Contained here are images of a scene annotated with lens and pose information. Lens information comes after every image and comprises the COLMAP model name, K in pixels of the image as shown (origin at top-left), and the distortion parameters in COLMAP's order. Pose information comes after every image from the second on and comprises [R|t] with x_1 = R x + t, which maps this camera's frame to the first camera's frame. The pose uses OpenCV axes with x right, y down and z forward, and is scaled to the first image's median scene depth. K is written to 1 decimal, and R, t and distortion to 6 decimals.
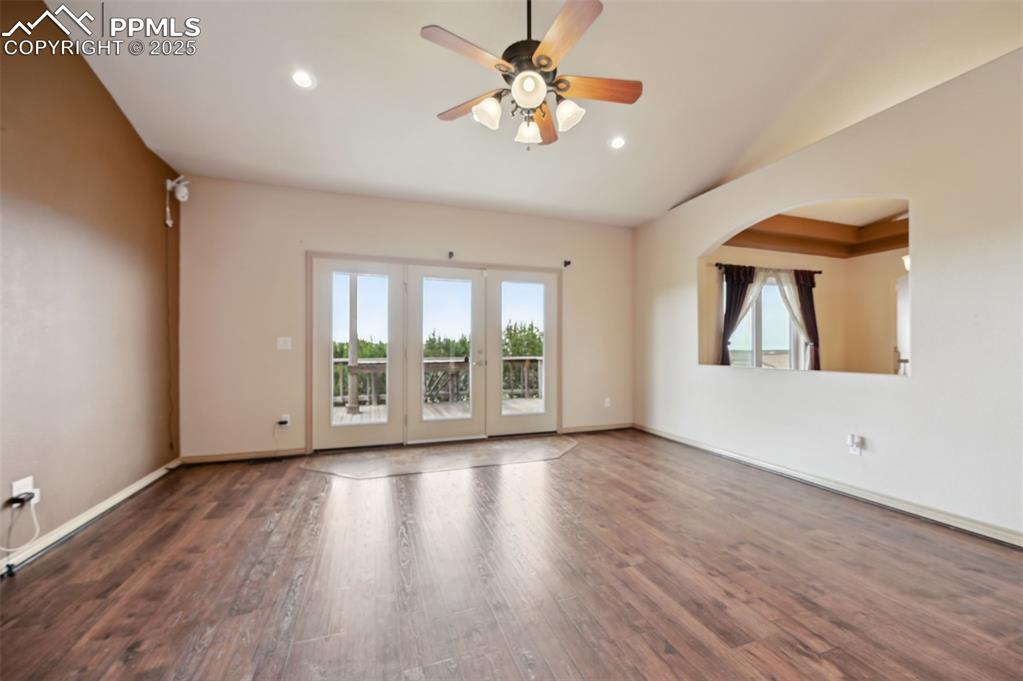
lens RADIAL K [[416.5, 0, 522.7], [0, 416.5, 349.6], [0, 0, 1]] dist [0.000012, 0.000105]
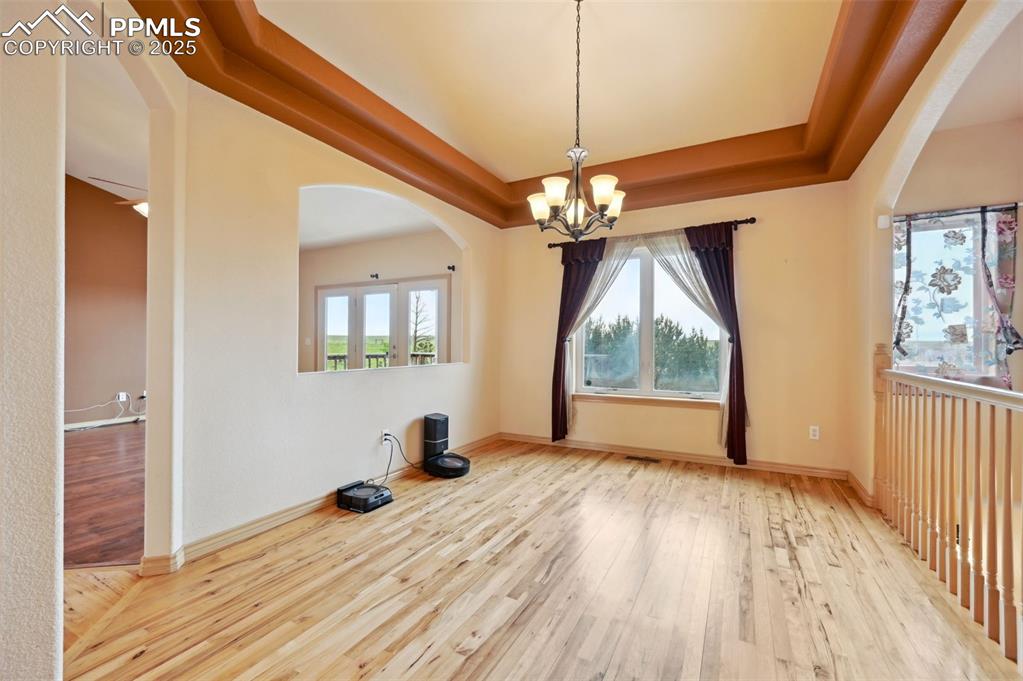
lens RADIAL K [[416.5, 0, 522.7], [0, 416.5, 349.6], [0, 0, 1]] dist [0.000012, 0.000105]
pose [[0.677574, 0.010723, -0.735377, 1.048624], [-0.010047, 0.999935, 0.005323, 0.001435], [0.735386, 0.003782, 0.677638, 0.391393]]
